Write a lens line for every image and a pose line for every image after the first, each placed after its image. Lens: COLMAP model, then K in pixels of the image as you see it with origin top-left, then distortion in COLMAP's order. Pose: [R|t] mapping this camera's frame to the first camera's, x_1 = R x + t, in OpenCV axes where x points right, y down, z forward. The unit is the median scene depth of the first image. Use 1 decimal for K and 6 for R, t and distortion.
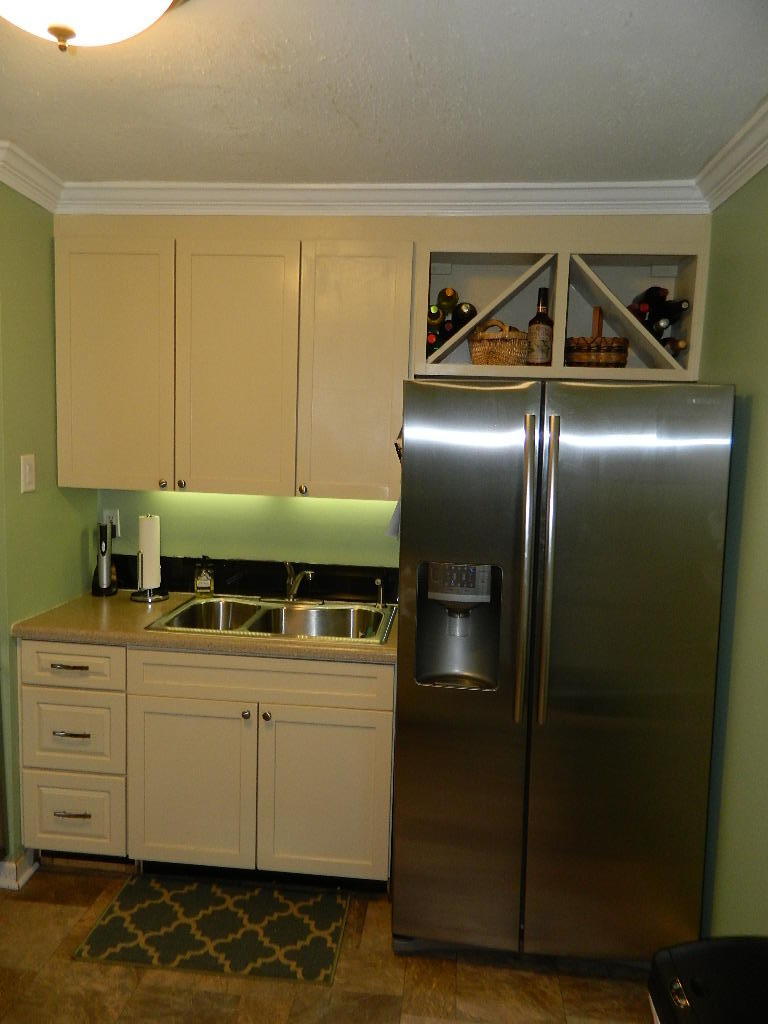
lens RADIAL K [[772.1, 0, 376.6], [0, 772.1, 509.6], [0, 0, 1]] dist [0.000829, 0.002172]
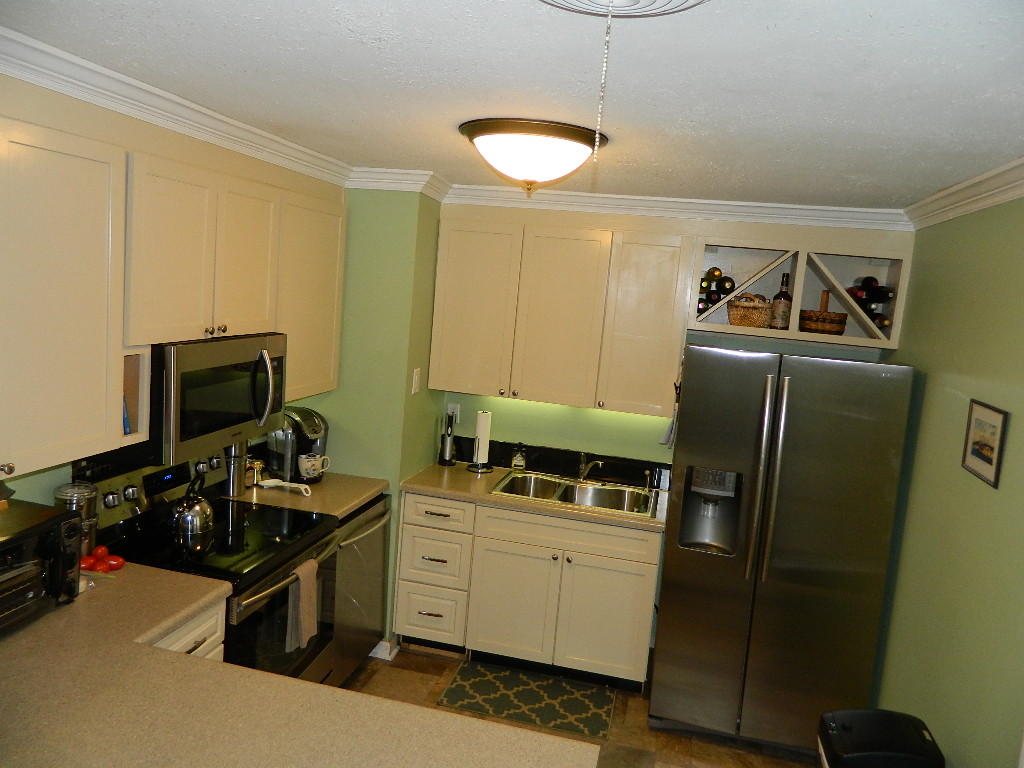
lens RADIAL K [[772.1, 0, 505.5], [0, 772.1, 383.0], [0, 0, 1]] dist [0.000829, 0.002172]
pose [[0.990174, 0.068015, -0.122188, -0.103600], [-0.066709, 0.997663, 0.014752, -0.078224], [0.122906, -0.006456, 0.992397, -0.450825]]
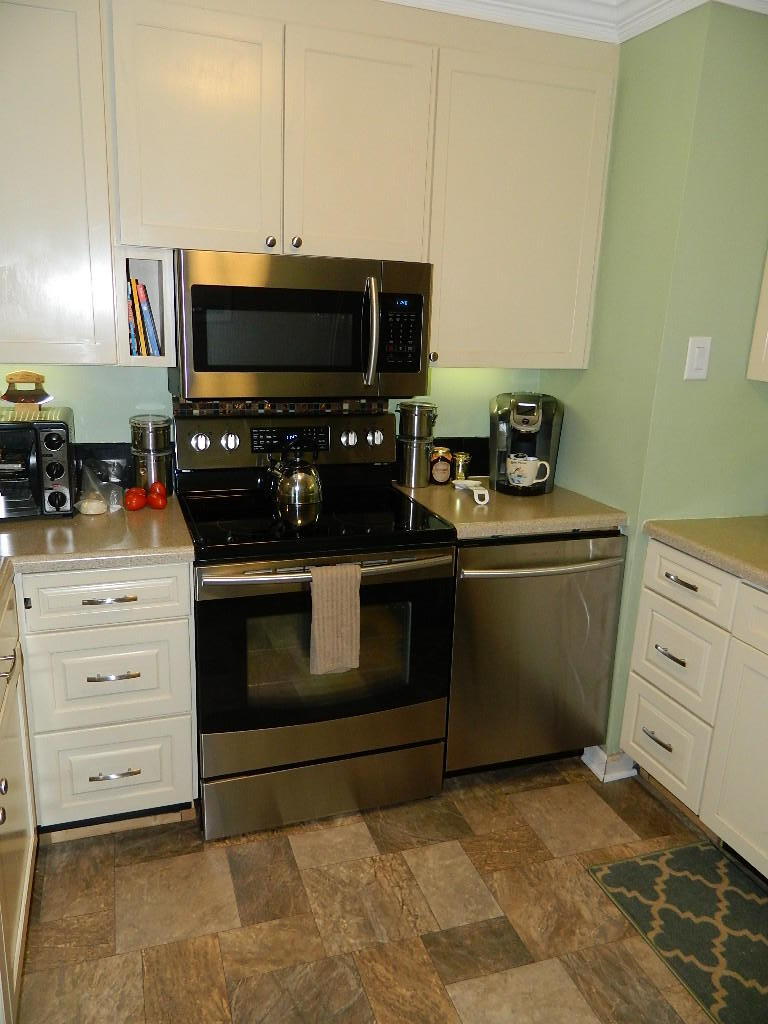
lens RADIAL K [[772.1, 0, 374.8], [0, 772.1, 507.8], [0, 0, 1]] dist [0.000829, 0.002172]
pose [[0.415483, 0.227009, -0.880818, 0.210785], [-0.127380, 0.973336, 0.190767, -0.001993], [0.900638, 0.032938, 0.433321, 0.301164]]
